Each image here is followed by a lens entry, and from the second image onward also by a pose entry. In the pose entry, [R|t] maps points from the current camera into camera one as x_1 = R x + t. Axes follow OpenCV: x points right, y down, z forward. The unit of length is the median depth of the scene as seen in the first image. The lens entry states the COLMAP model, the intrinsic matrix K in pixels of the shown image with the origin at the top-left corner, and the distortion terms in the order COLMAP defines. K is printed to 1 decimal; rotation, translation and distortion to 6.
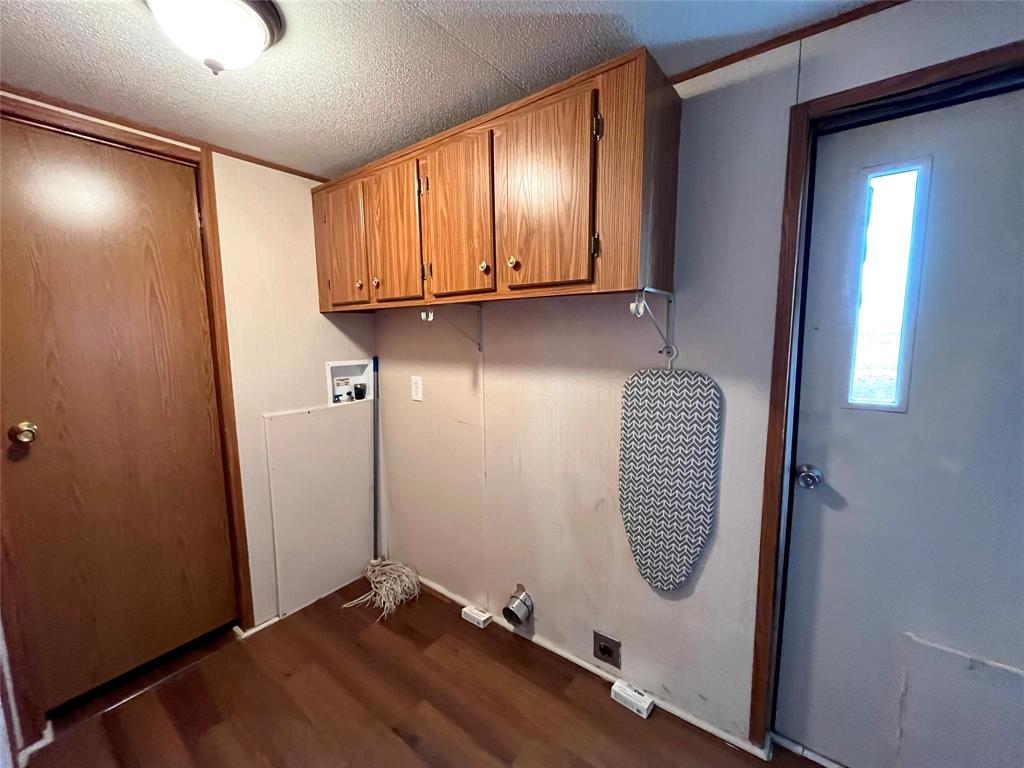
lens RADIAL K [[416.4, 0, 510.2], [0, 416.4, 385.1], [0, 0, 1]] dist [-0.003715, -0.000118]
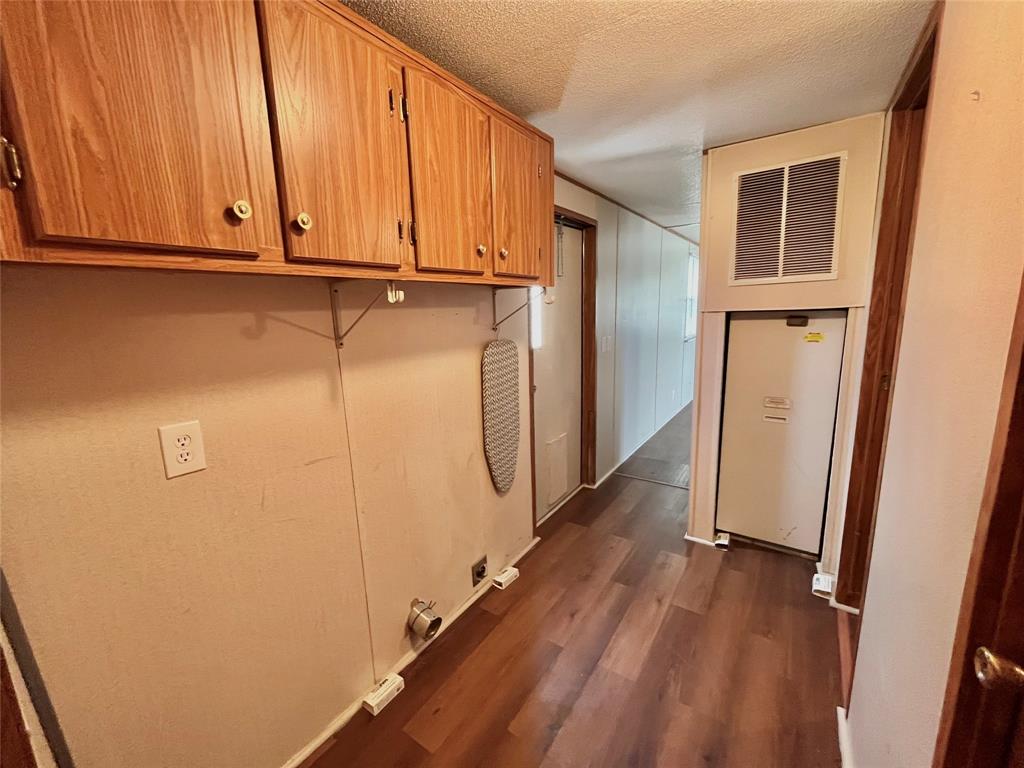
lens RADIAL K [[416.4, 0, 509.1], [0, 416.4, 383.6], [0, 0, 1]] dist [-0.003715, -0.000118]
pose [[-0.047398, -0.165892, 0.985004, -0.973924], [0.153906, 0.973124, 0.171297, -0.120597], [-0.986948, 0.159717, -0.020592, 0.907122]]
